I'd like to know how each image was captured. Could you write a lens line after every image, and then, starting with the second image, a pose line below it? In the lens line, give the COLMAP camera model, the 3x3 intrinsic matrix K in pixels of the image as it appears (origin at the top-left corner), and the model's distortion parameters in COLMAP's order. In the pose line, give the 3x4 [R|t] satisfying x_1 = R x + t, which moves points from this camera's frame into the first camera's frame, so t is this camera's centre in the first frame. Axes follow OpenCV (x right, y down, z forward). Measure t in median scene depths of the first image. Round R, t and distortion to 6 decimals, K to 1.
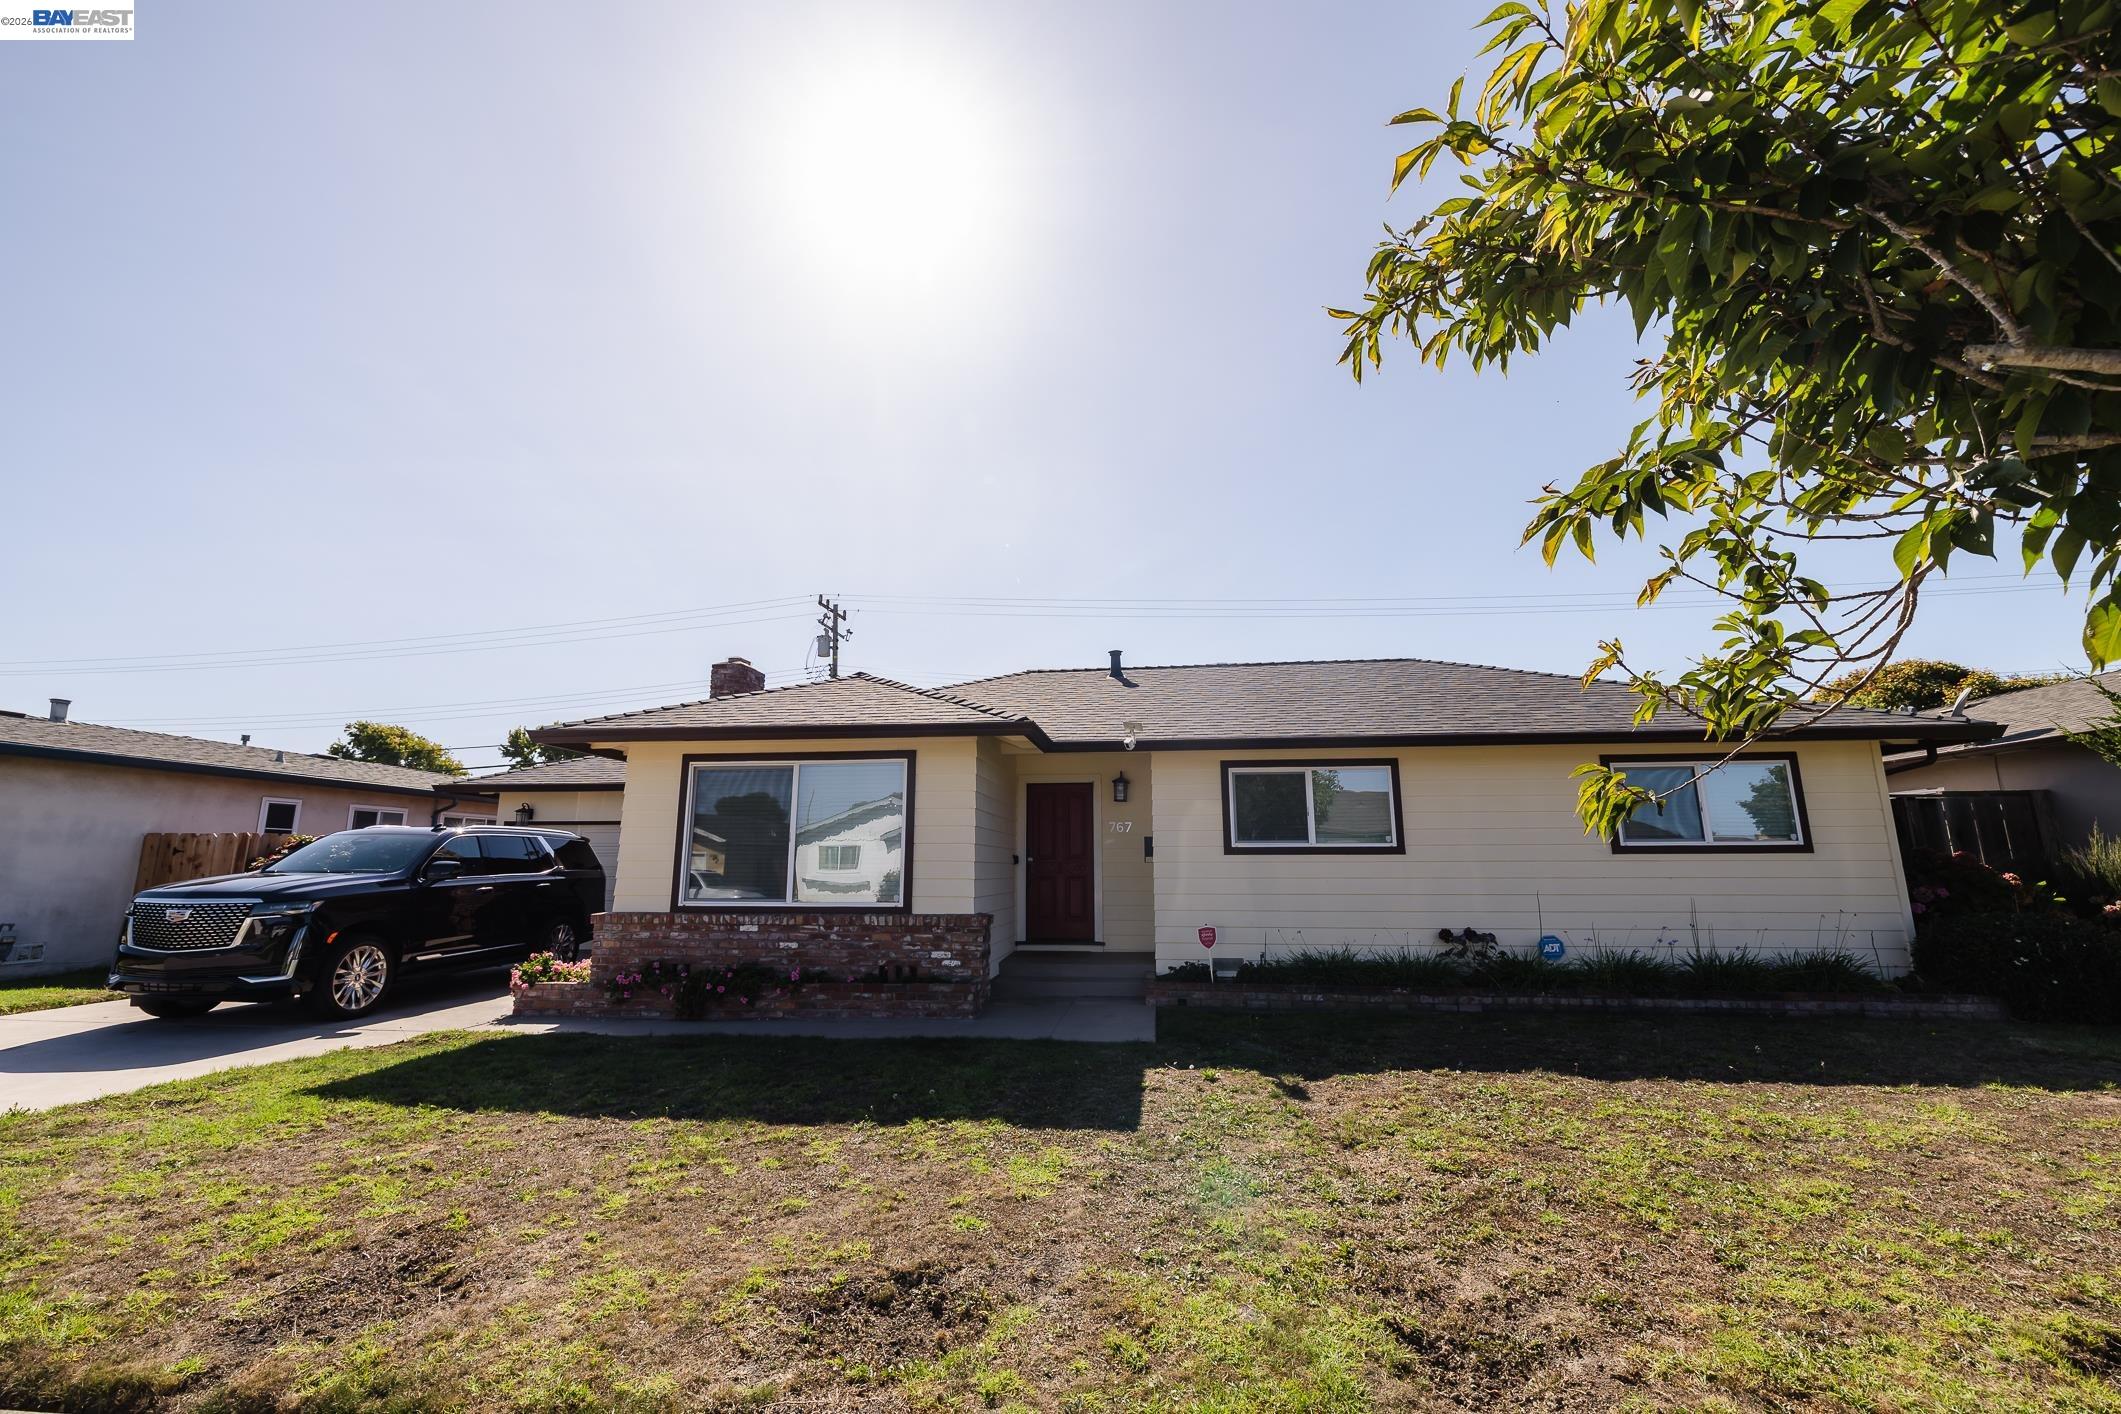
lens RADIAL K [[903.7, 0, 1059.4], [0, 903.7, 702.6], [0, 0, 1]] dist [0.005821, -0.000679]
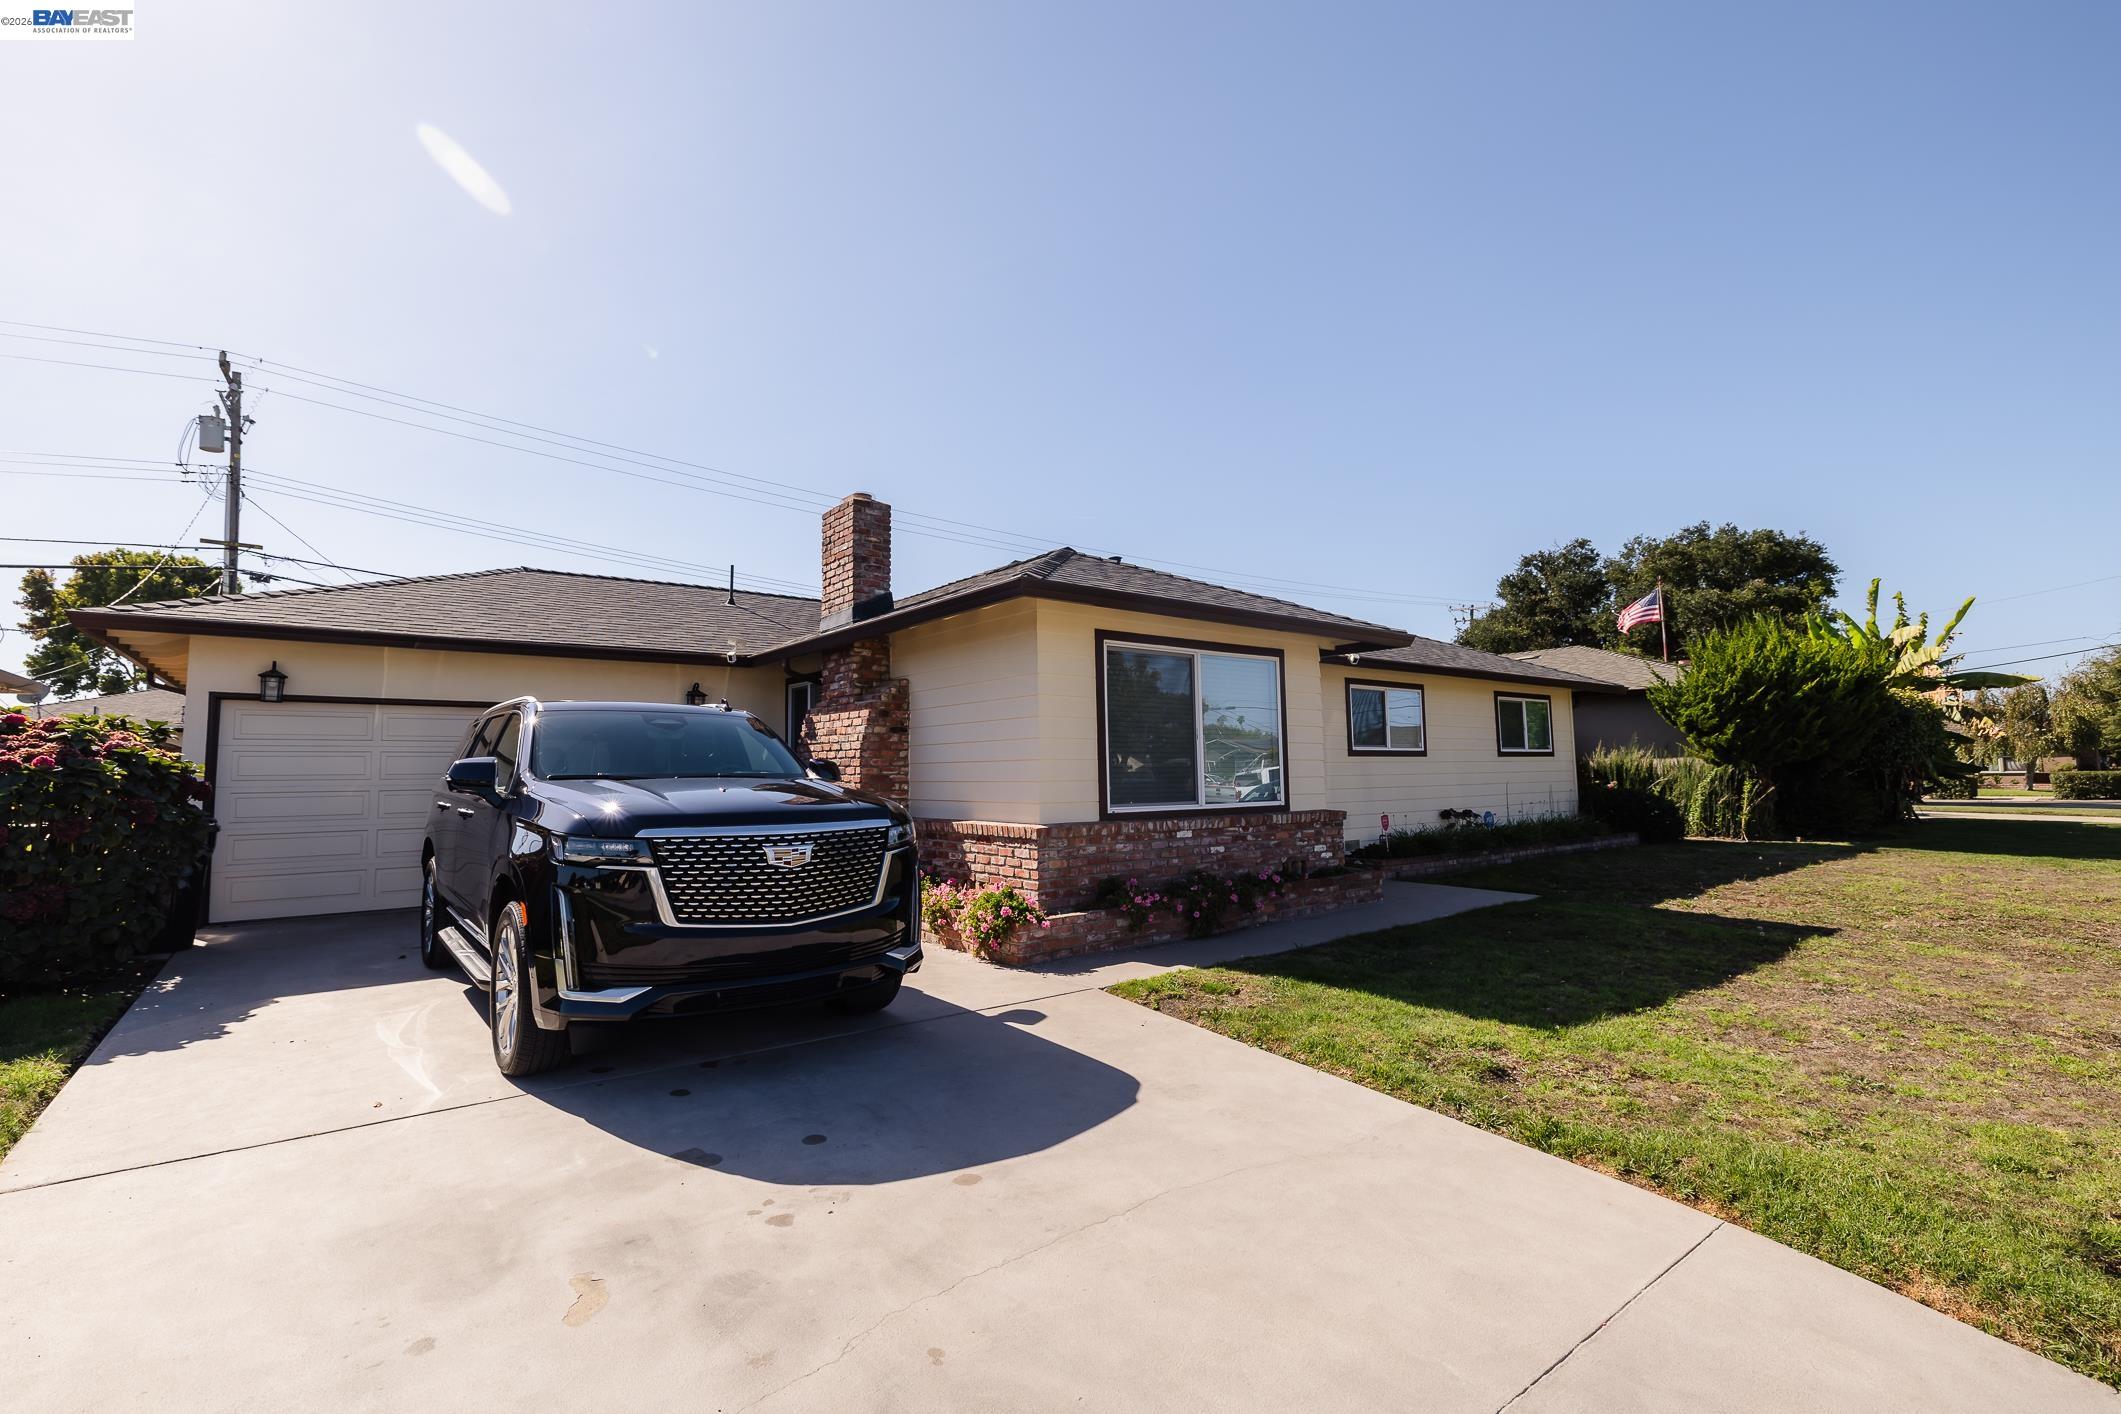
lens RADIAL K [[903.7, 0, 1054.9], [0, 903.7, 713.6], [0, 0, 1]] dist [0.005821, -0.000679]
pose [[0.718445, 0.038238, 0.694532, -1.053125], [-0.114420, 0.991383, 0.063778, 0.089342], [-0.686109, -0.125290, 0.716629, 0.463211]]
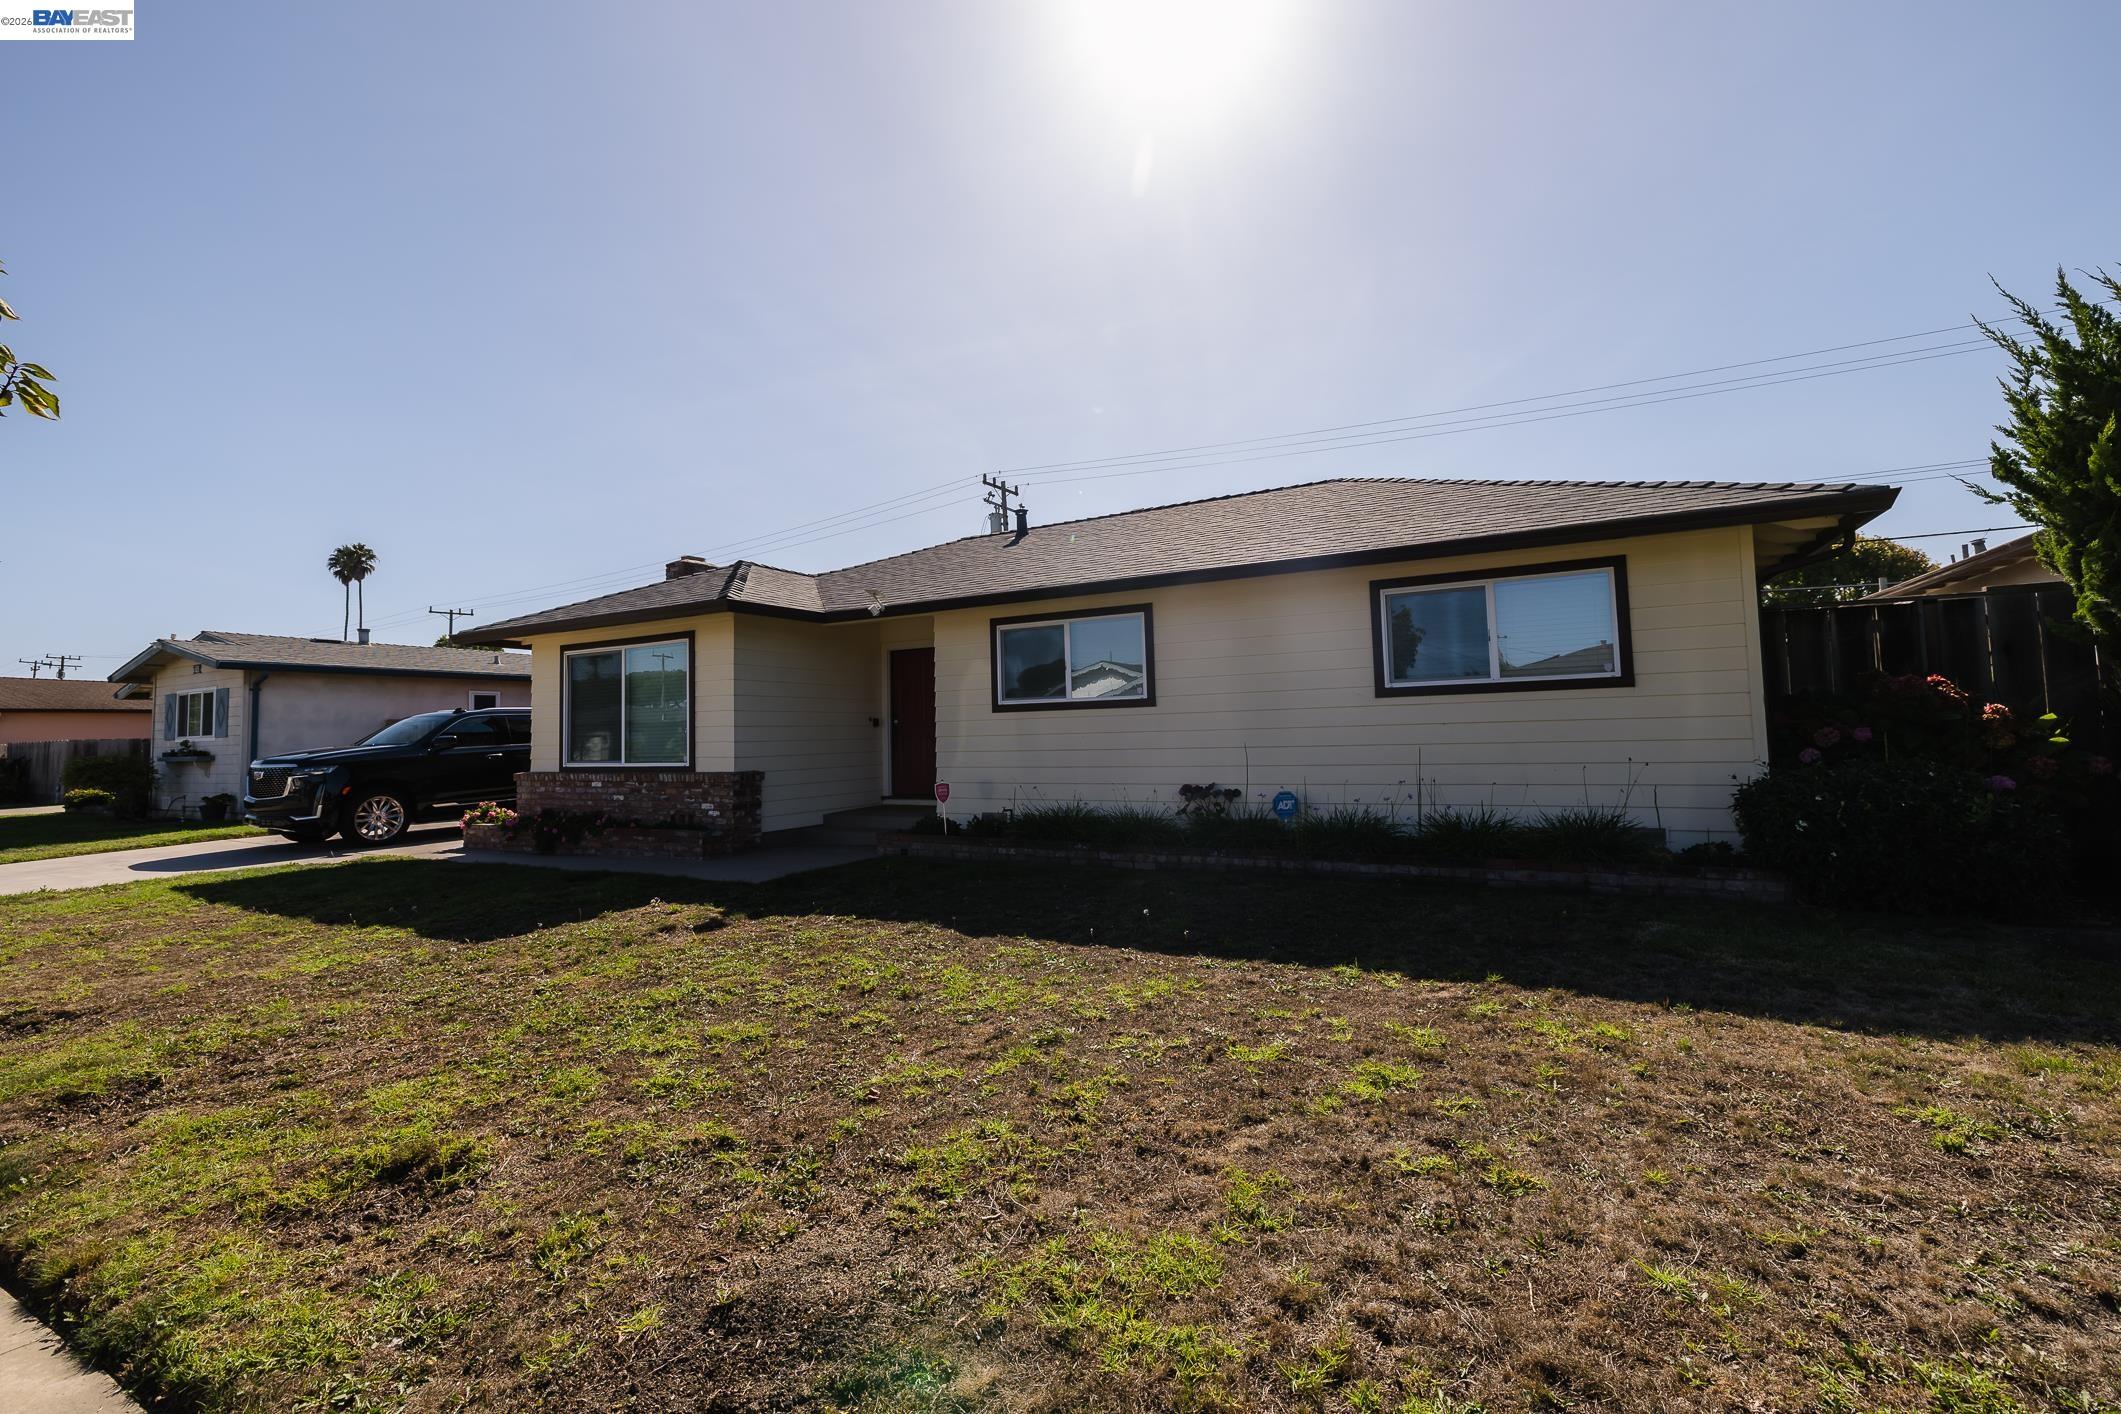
lens RADIAL K [[903.7, 0, 1059.0], [0, 903.7, 705.3], [0, 0, 1]] dist [0.005821, -0.000679]
pose [[0.924273, -0.033895, -0.380223, 0.705218], [0.092219, 0.986374, 0.136242, 0.034052], [0.370424, -0.160989, 0.914805, 0.125171]]
